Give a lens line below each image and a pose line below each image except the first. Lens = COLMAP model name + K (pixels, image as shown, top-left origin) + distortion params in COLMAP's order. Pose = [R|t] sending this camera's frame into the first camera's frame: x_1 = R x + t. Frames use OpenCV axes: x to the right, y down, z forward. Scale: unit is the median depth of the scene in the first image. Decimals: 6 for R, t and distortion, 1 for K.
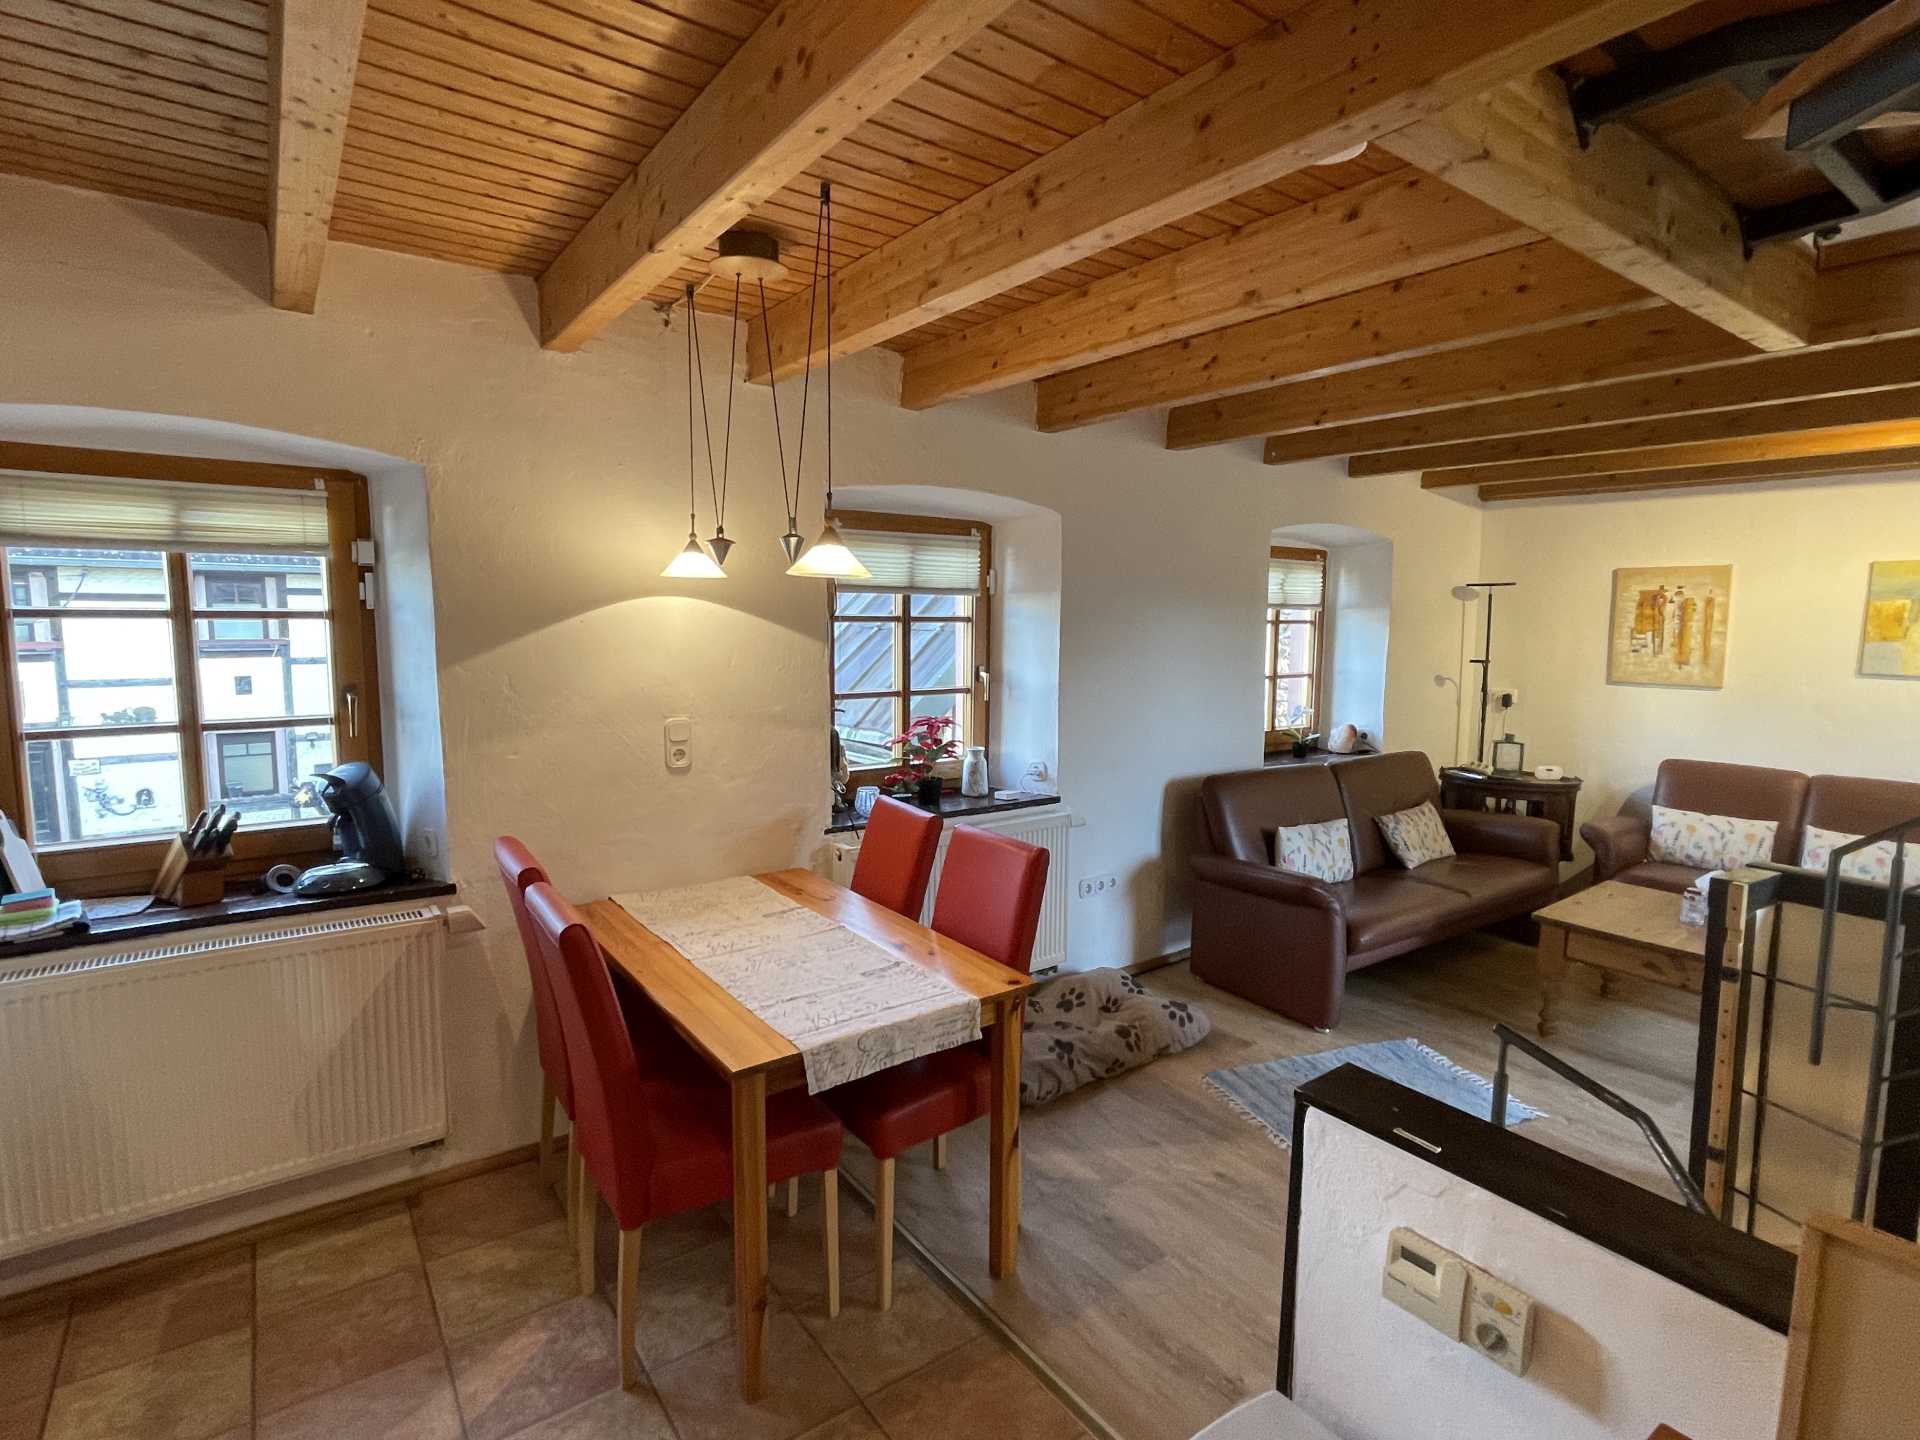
lens RADIAL K [[961.4, 0, 955.4], [0, 961.4, 704.9], [0, 0, 1]] dist [-0.006894, -0.000925]
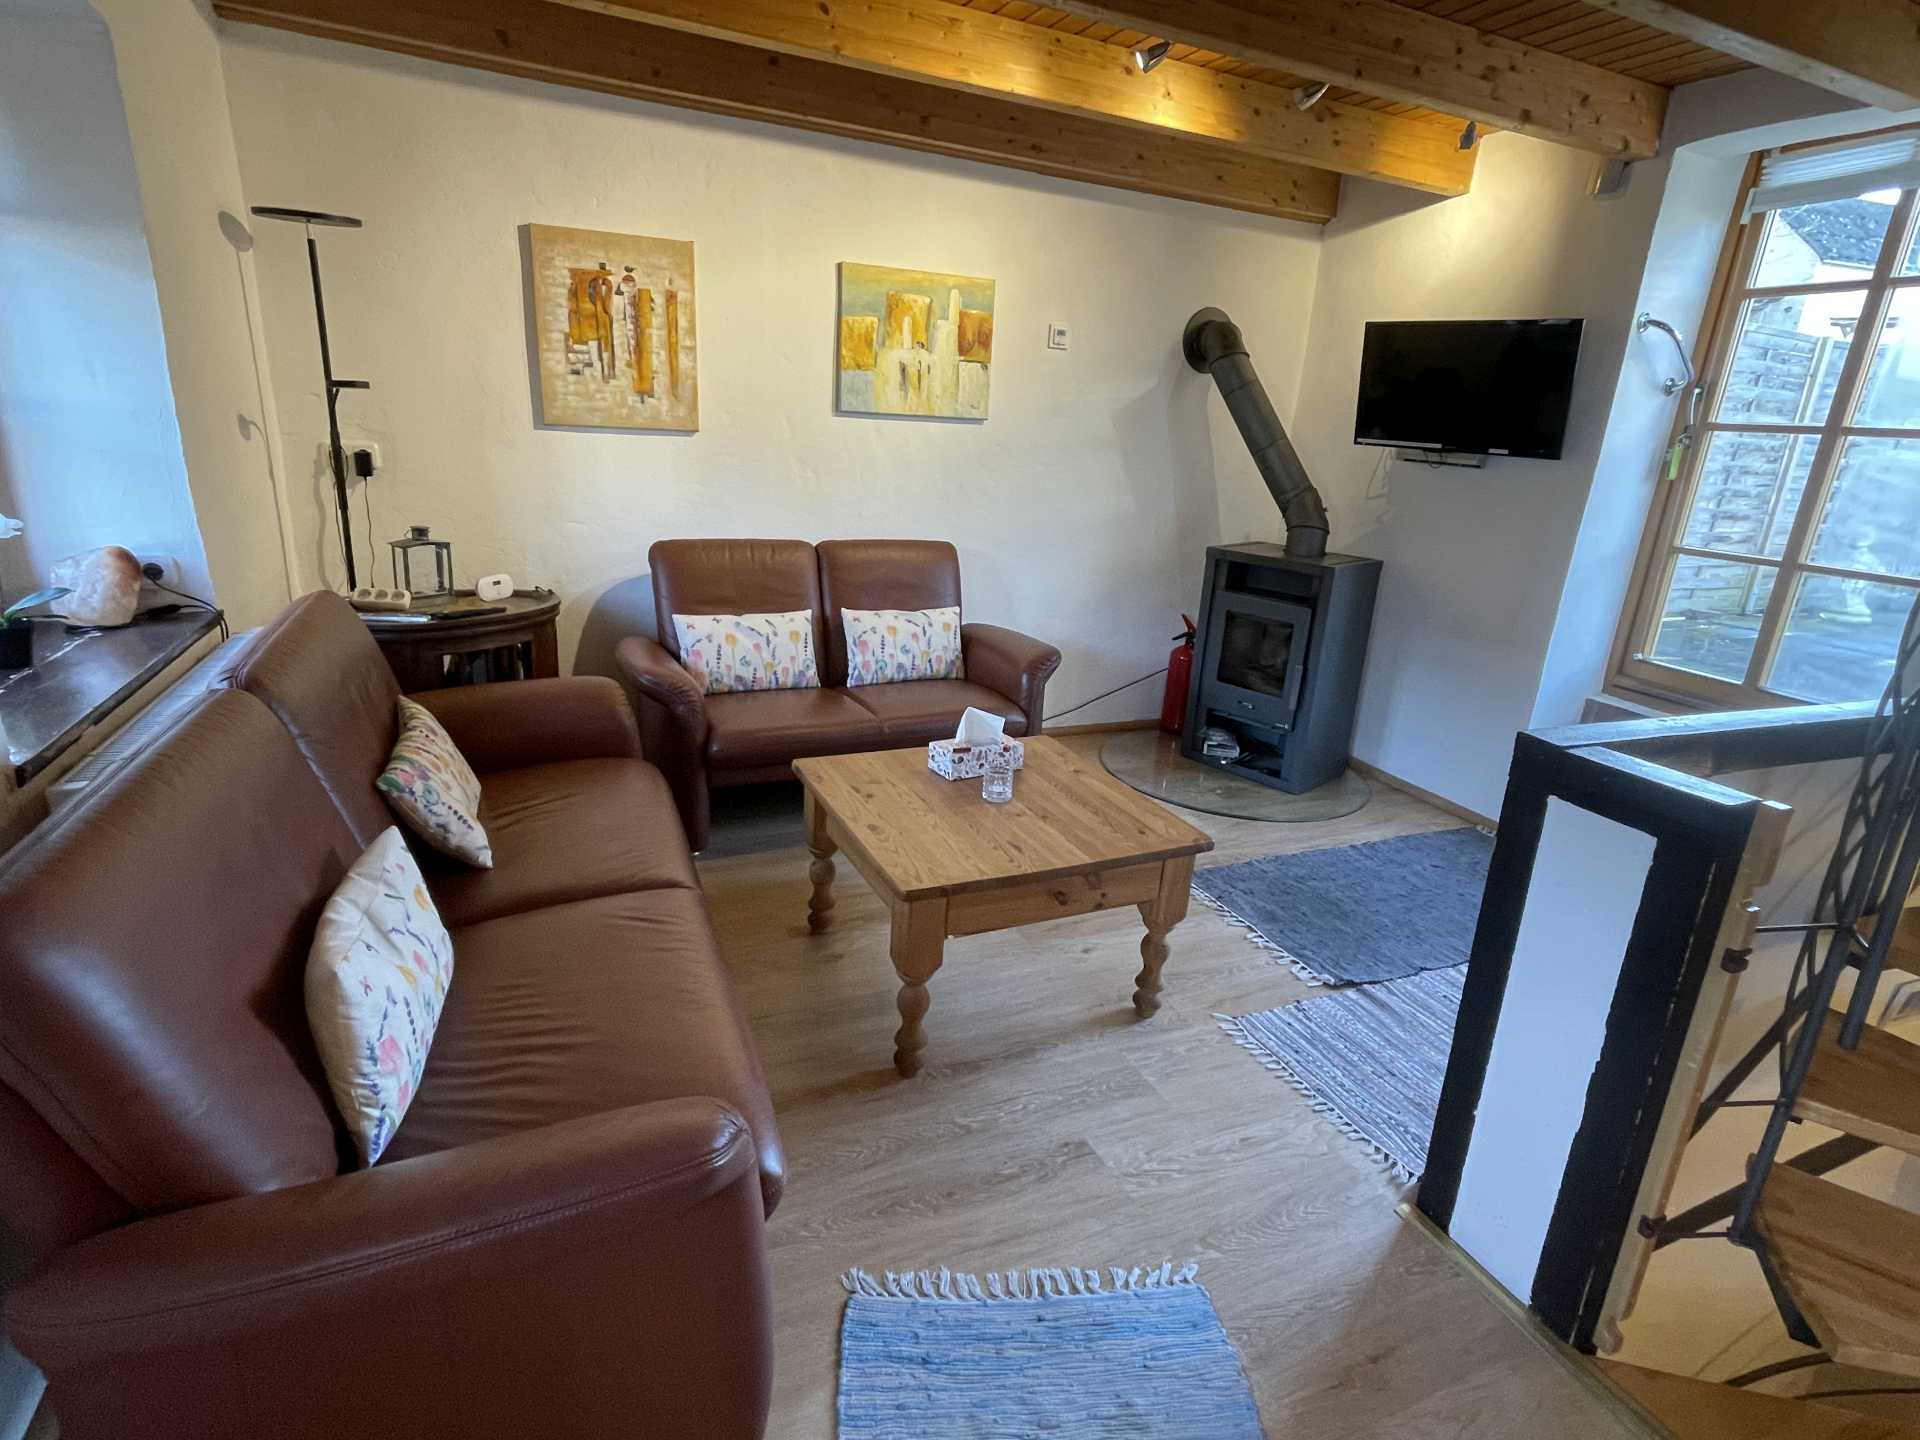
lens RADIAL K [[961.4, 0, 964.5], [0, 961.4, 714.6], [0, 0, 1]] dist [-0.006894, -0.000925]
pose [[0.206083, -0.288900, 0.934915, 0.117166], [0.033893, 0.956958, 0.288240, -0.015194], [-0.977947, -0.027714, 0.207004, 0.644244]]
